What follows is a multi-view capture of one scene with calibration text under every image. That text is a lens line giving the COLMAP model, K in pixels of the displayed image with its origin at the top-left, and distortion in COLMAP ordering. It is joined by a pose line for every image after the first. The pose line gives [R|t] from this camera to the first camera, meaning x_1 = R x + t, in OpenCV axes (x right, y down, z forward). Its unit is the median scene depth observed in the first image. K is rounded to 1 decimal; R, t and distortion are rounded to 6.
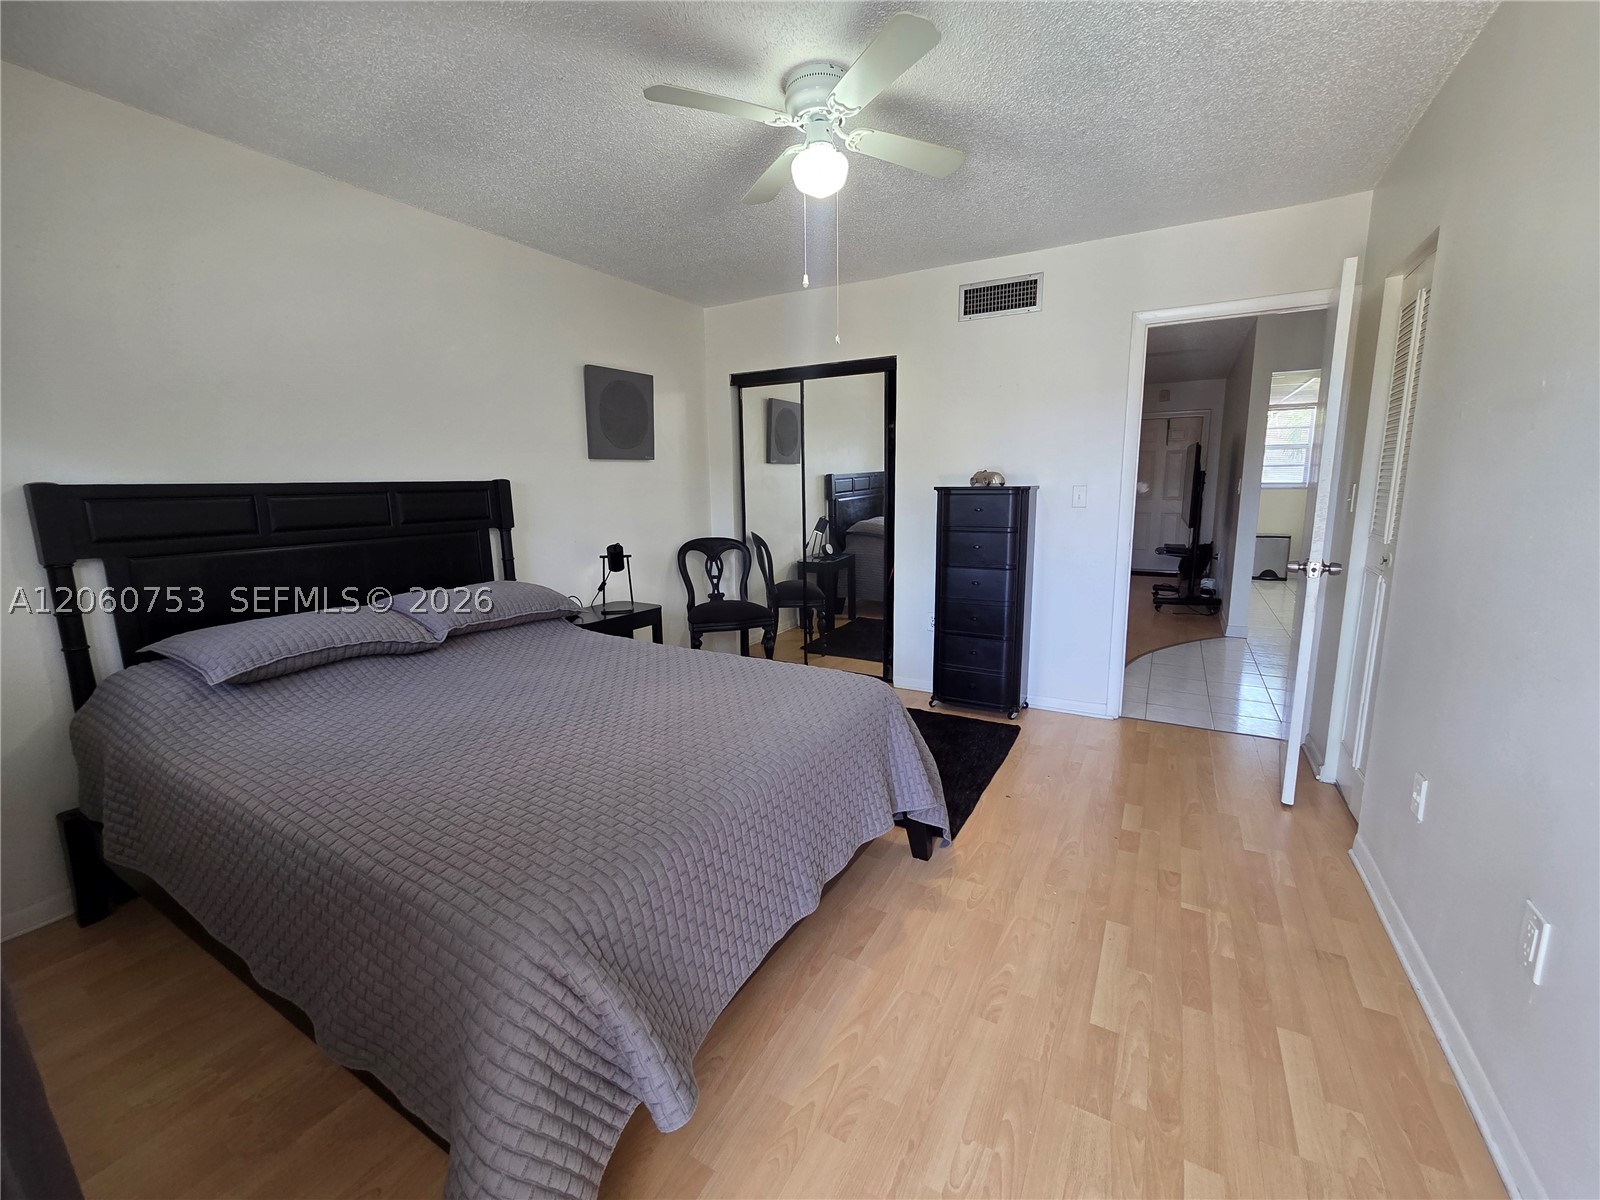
lens RADIAL K [[655.1, 0, 798.8], [0, 655.1, 588.0], [0, 0, 1]] dist [-0.001288, 0.000161]
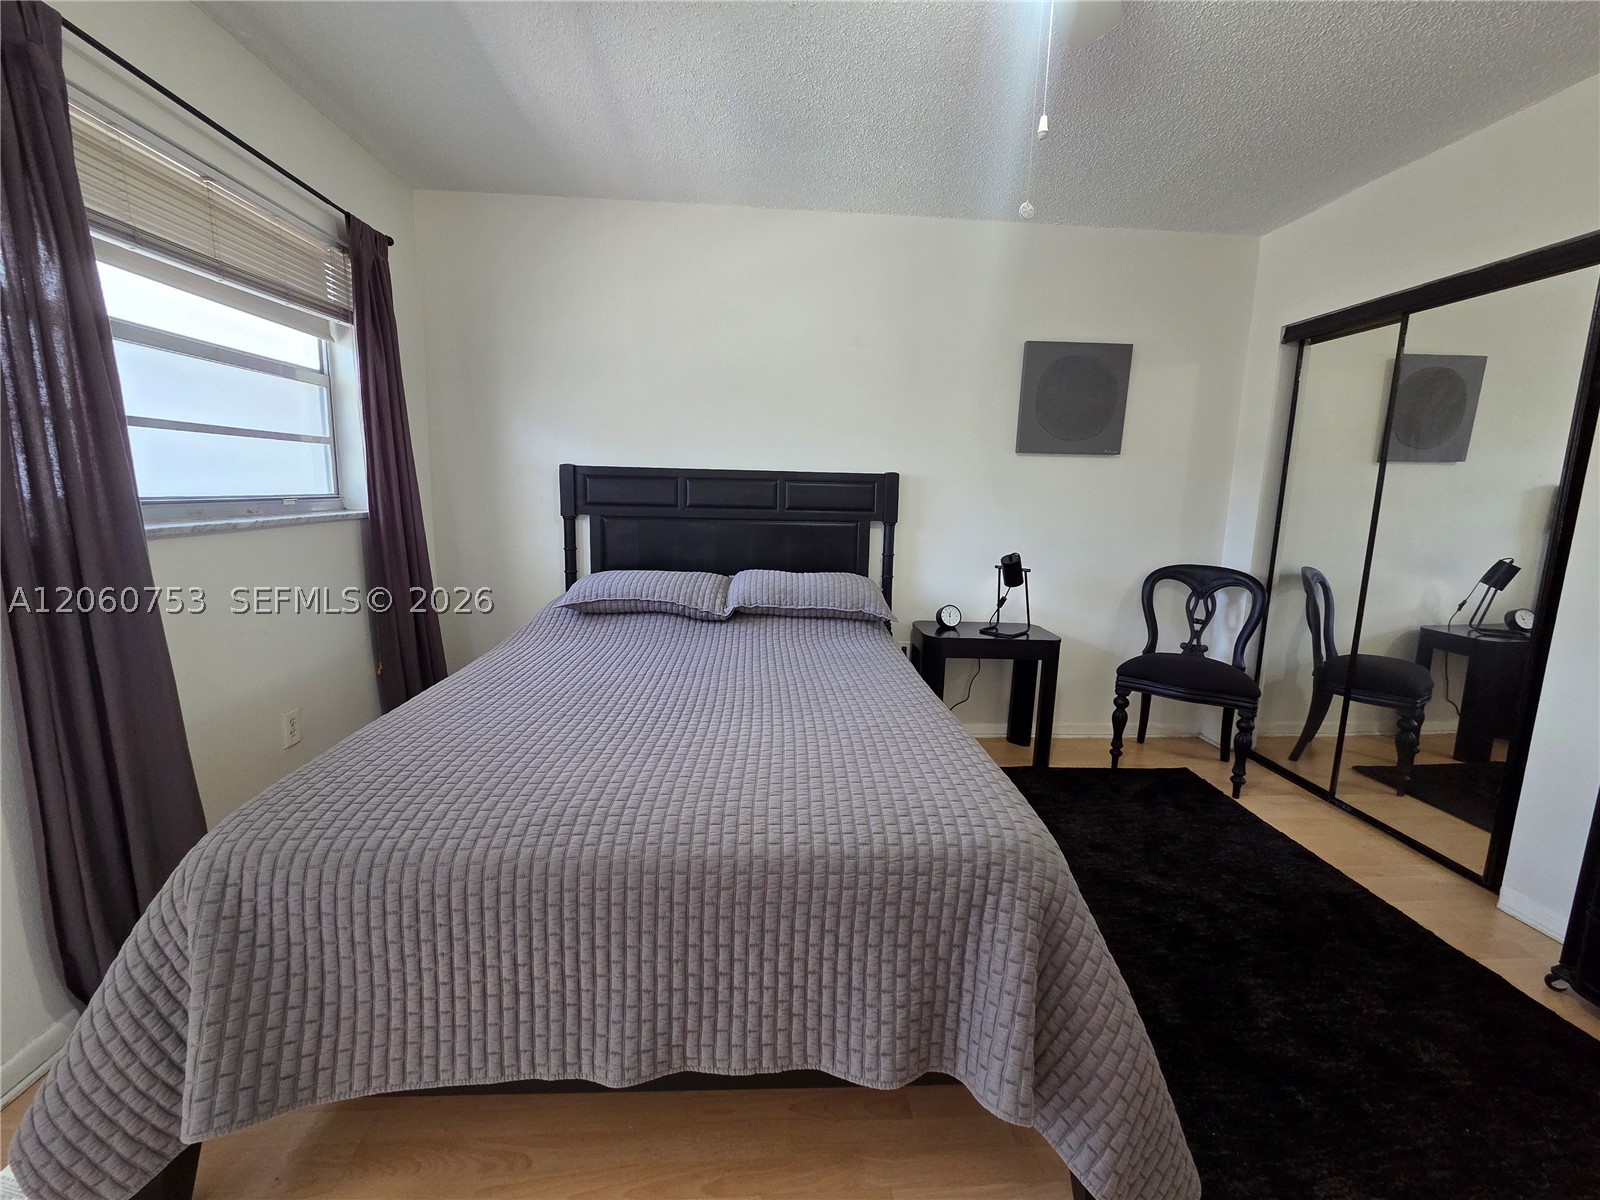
lens RADIAL K [[654.1, 0, 799.3], [0, 654.1, 586.7], [0, 0, 1]] dist [0.000032, -0.000318]
pose [[0.553873, 0.150874, -0.818817, 0.251291], [-0.166885, 0.983604, 0.068351, -0.037077], [0.815704, 0.098790, 0.569971, 0.302978]]
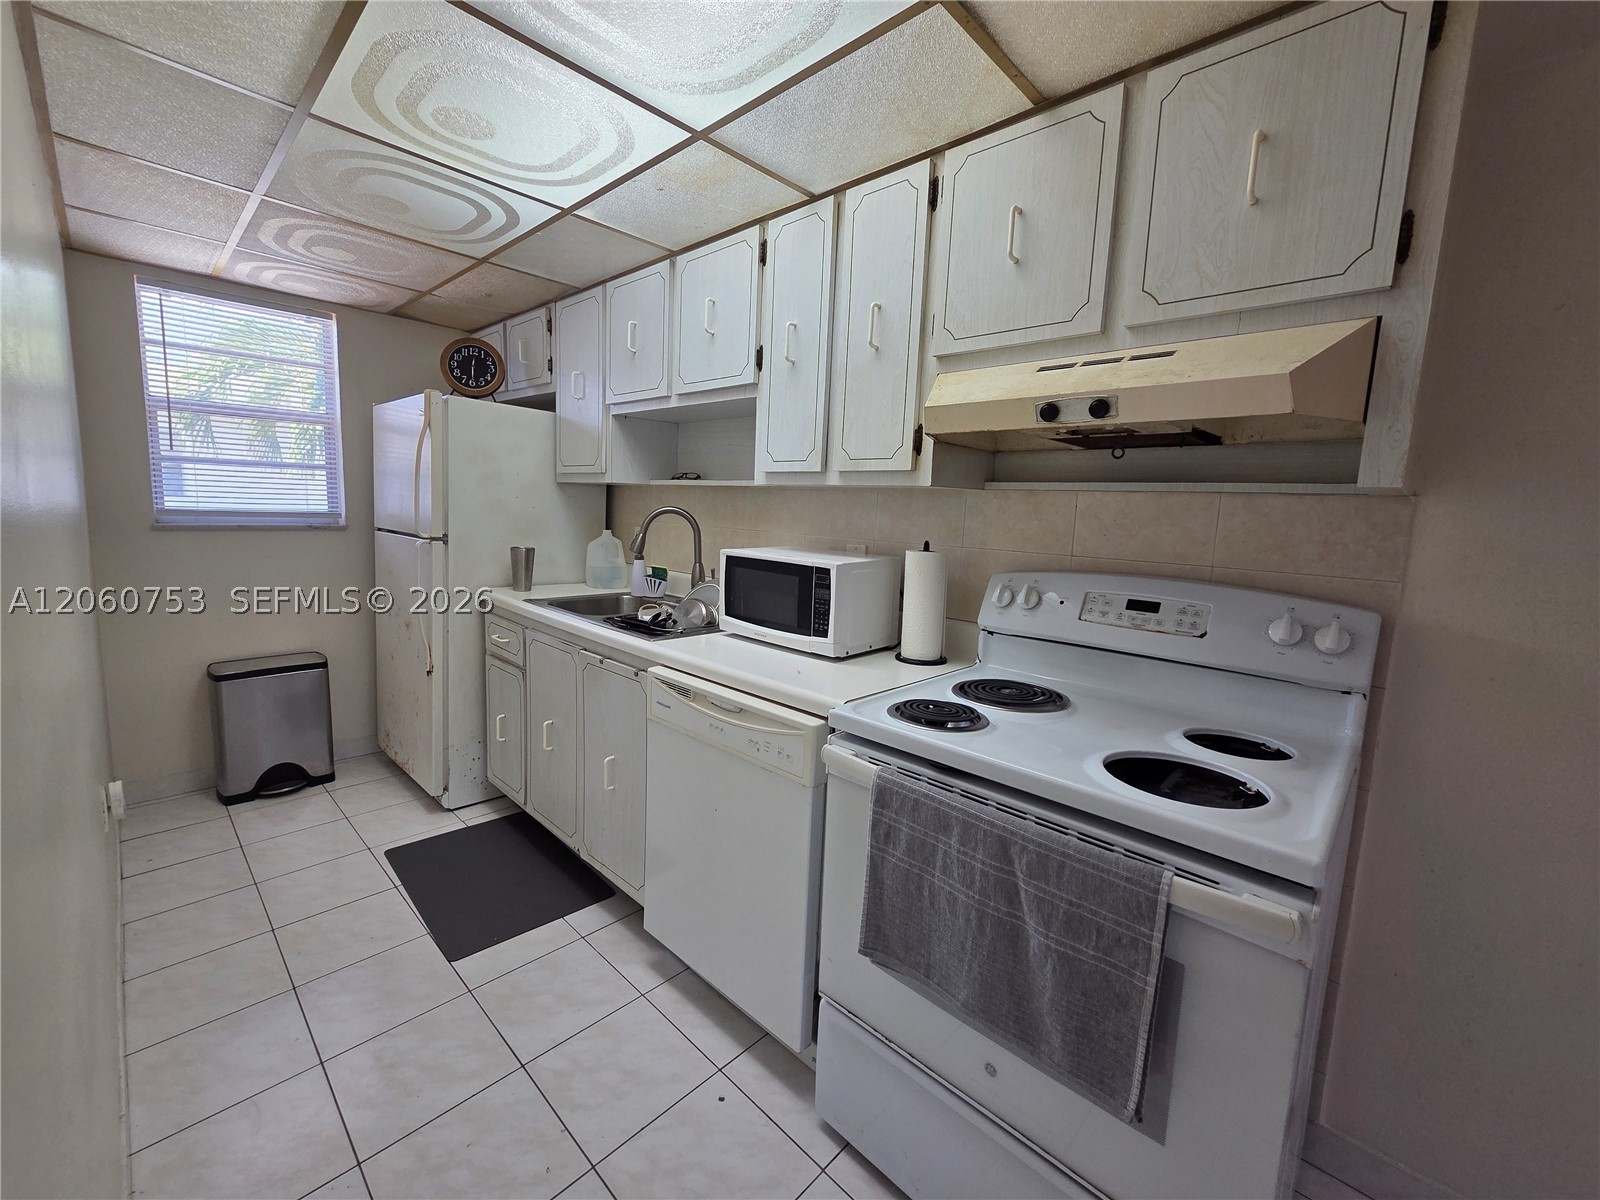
lens RADIAL K [[655.1, 0, 798.8], [0, 655.1, 588.0], [0, 0, 1]] dist [-0.001288, 0.000161]
pose [[0.245168, -0.098777, 0.964436, 1.007076], [0.118469, 0.990393, 0.071319, -0.242676], [-0.962215, 0.096771, 0.254514, 1.398148]]
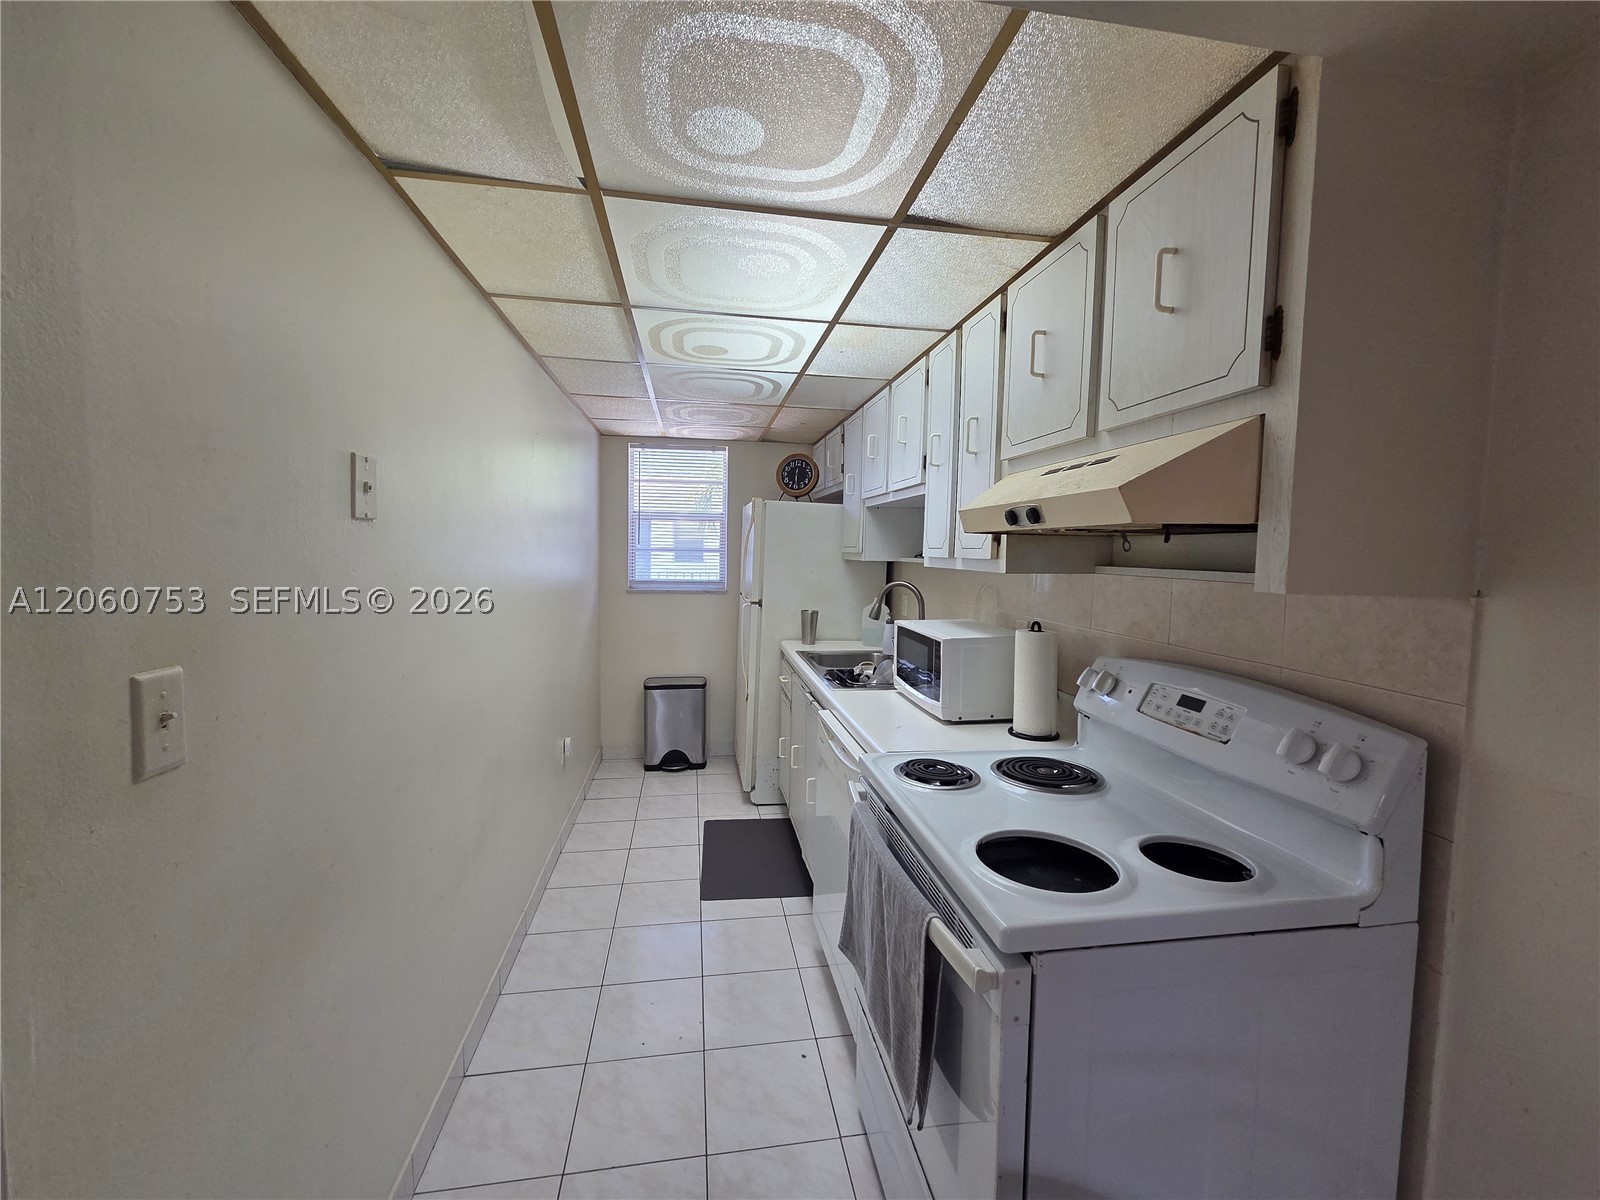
lens RADIAL K [[655.1, 0, 798.8], [0, 655.1, 588.0], [0, 0, 1]] dist [-0.001288, 0.000161]
pose [[0.780036, -0.011238, 0.625633, 1.033875], [0.075968, 0.994144, -0.076858, -0.232564], [-0.621106, 0.107480, 0.776322, 1.149851]]
